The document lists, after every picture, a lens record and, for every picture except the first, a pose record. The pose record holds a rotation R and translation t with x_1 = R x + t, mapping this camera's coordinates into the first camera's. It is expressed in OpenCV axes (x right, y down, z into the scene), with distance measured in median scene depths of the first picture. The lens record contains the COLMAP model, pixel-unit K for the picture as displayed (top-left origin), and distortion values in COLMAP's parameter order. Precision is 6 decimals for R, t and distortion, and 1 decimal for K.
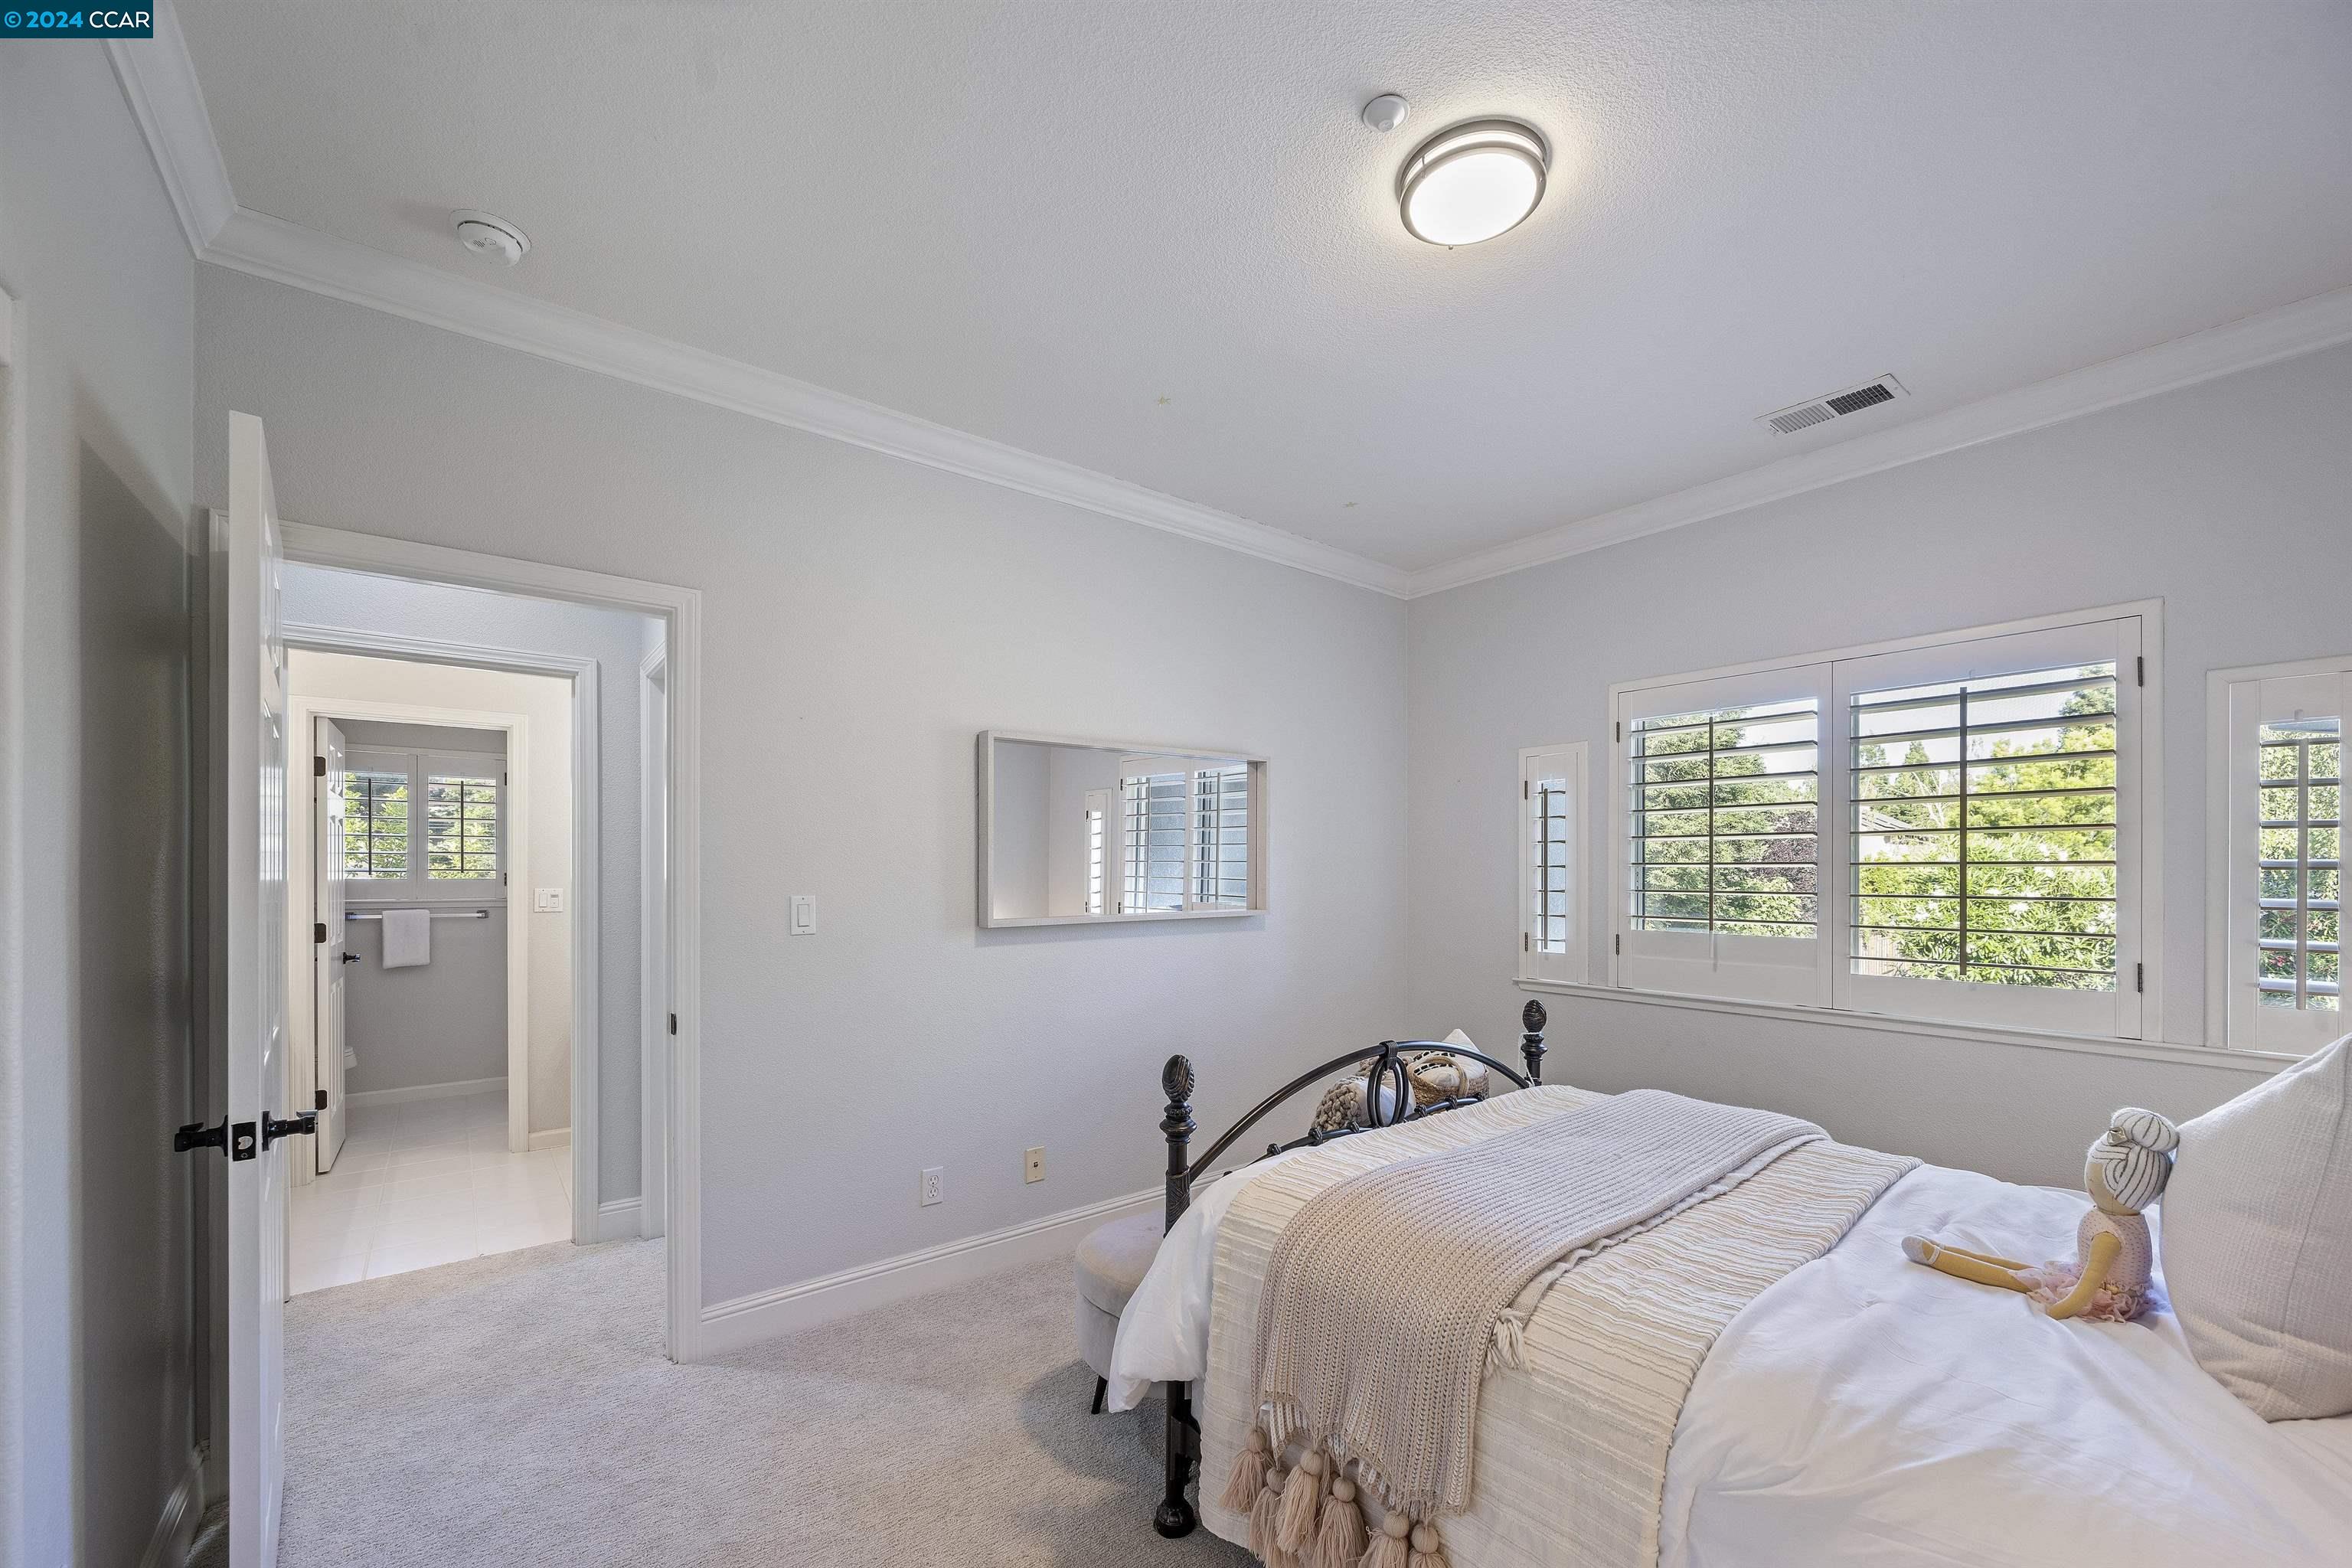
lens RADIAL K [[928.4, 0, 1186.7], [0, 928.4, 868.9], [0, 0, 1]] dist [-0.004109, -0.000723]
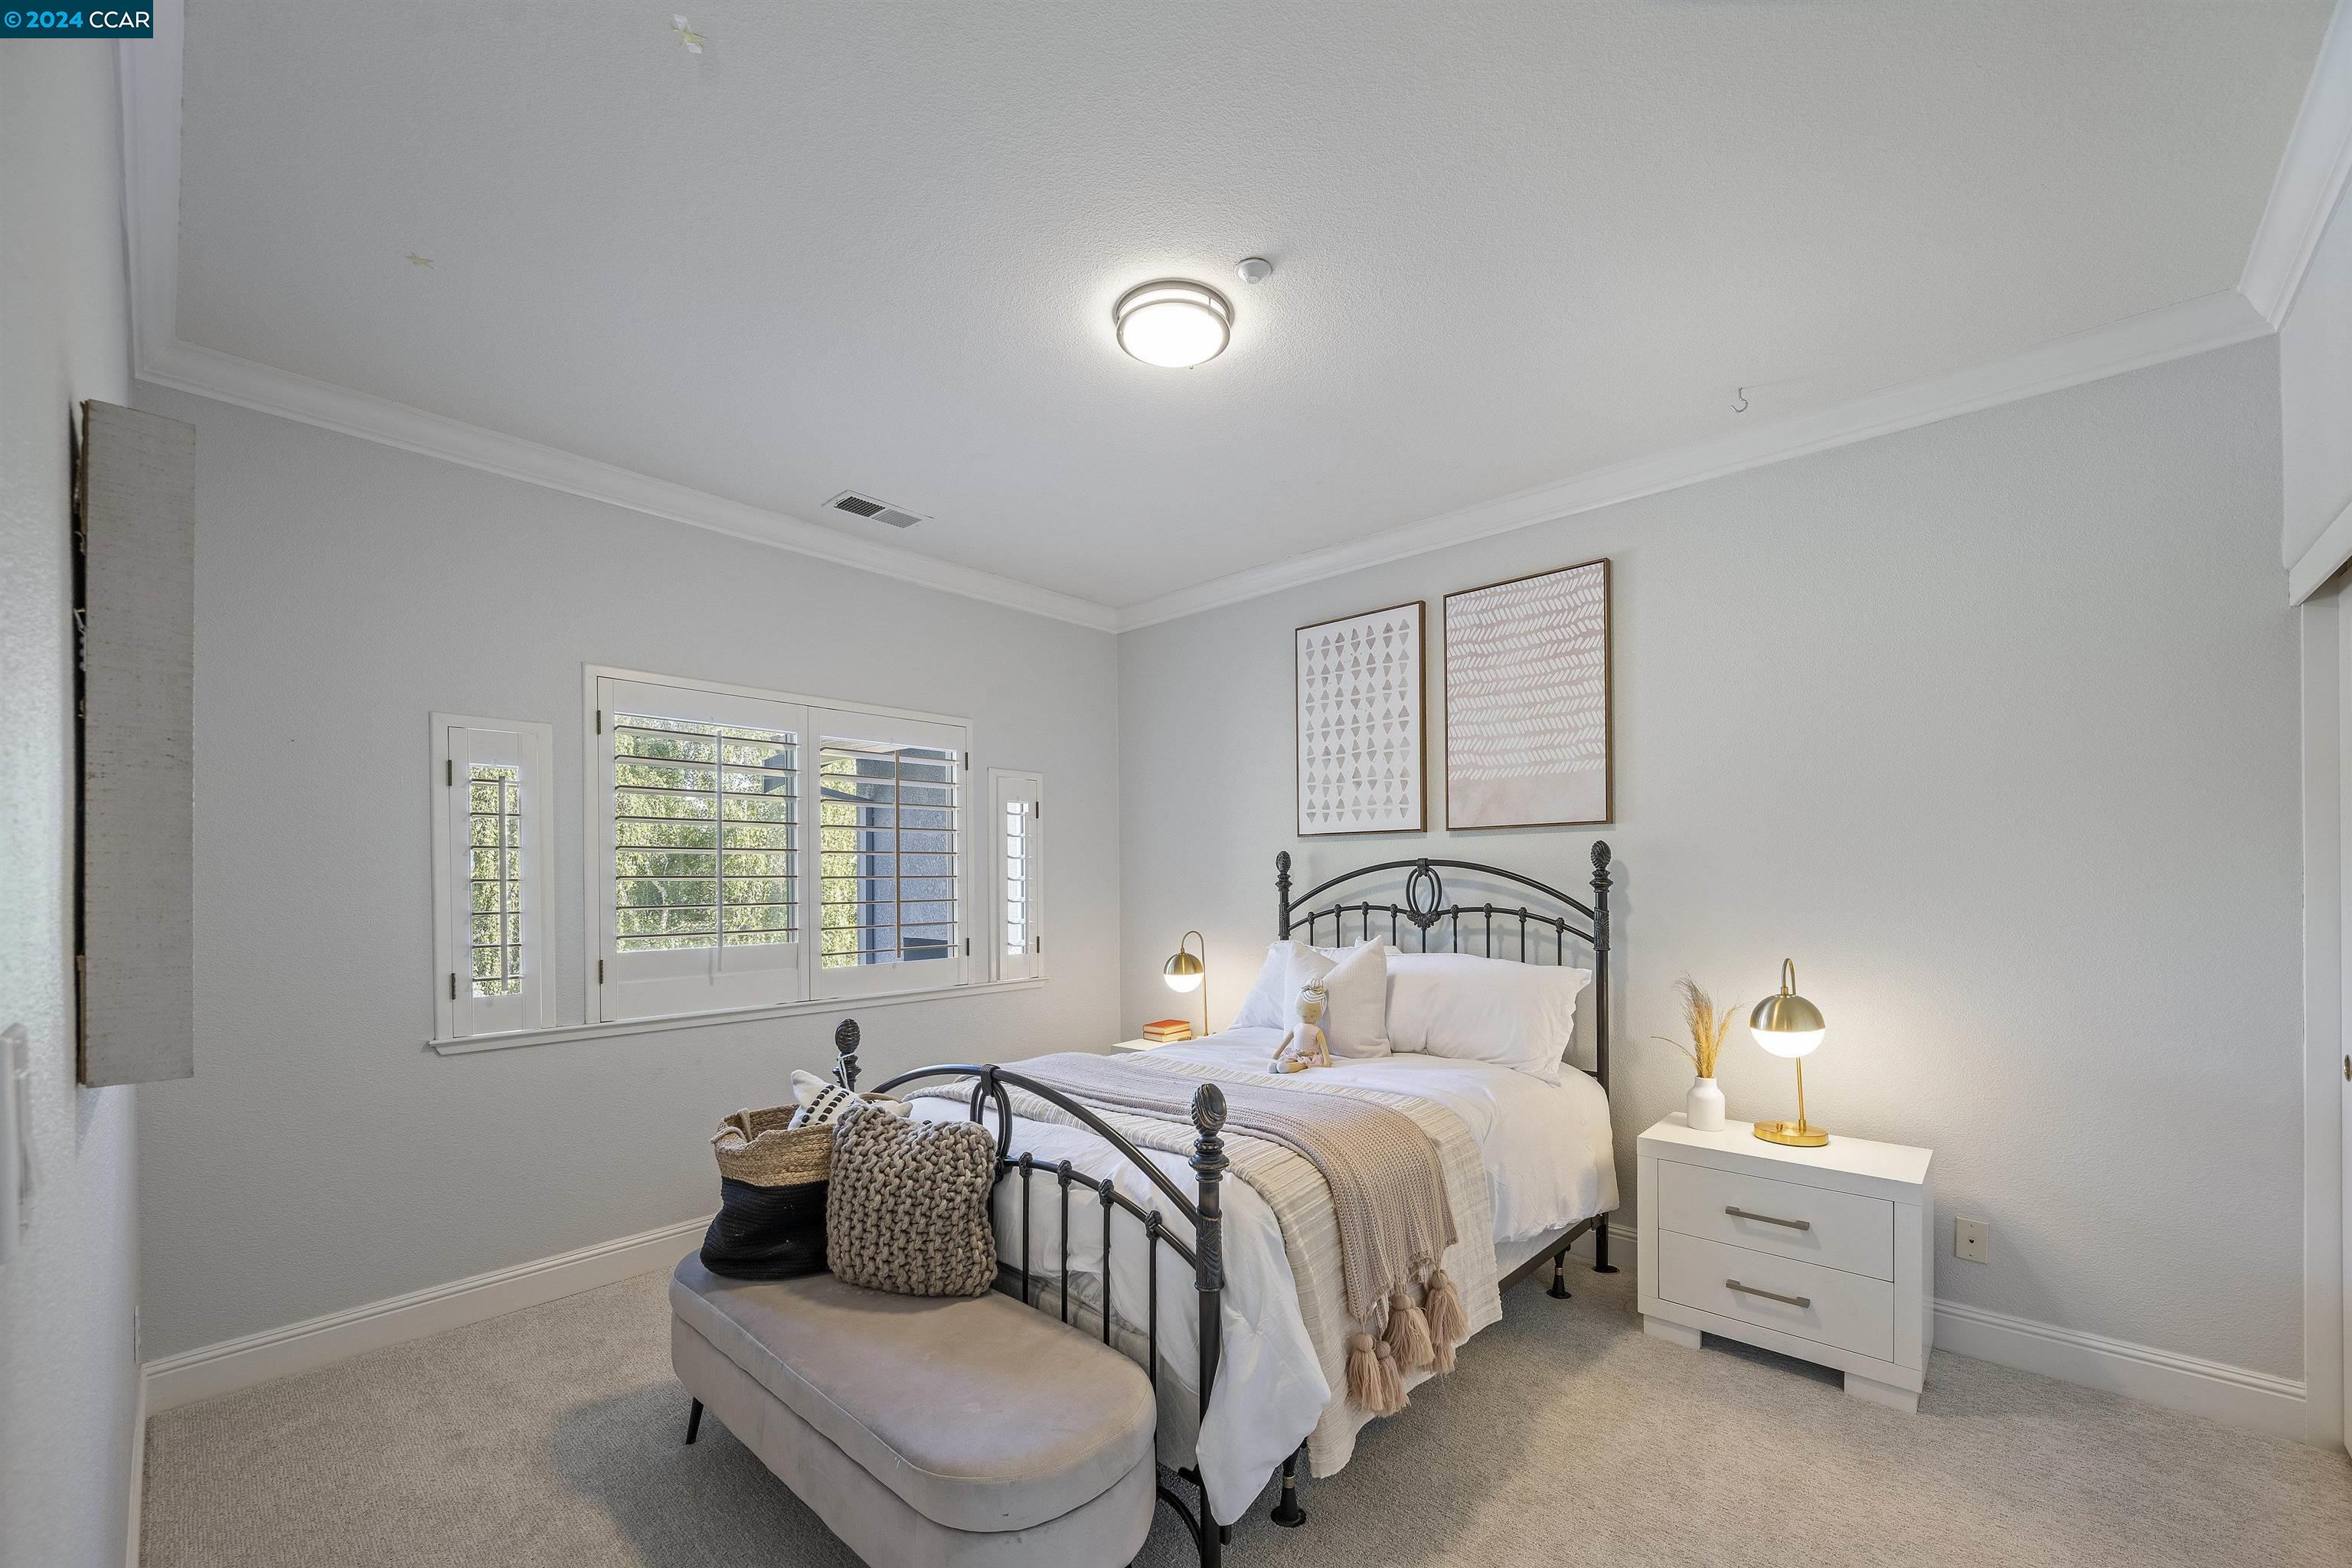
lens RADIAL K [[940.8, 0, 1193.5], [0, 940.8, 878.8], [0, 0, 1]] dist [-0.004053, -0.000262]
pose [[-0.154476, -0.002977, 0.987992, -0.484813], [0.002252, 0.999992, 0.003365, -0.006165], [-0.987994, 0.002745, -0.154468, 0.610316]]
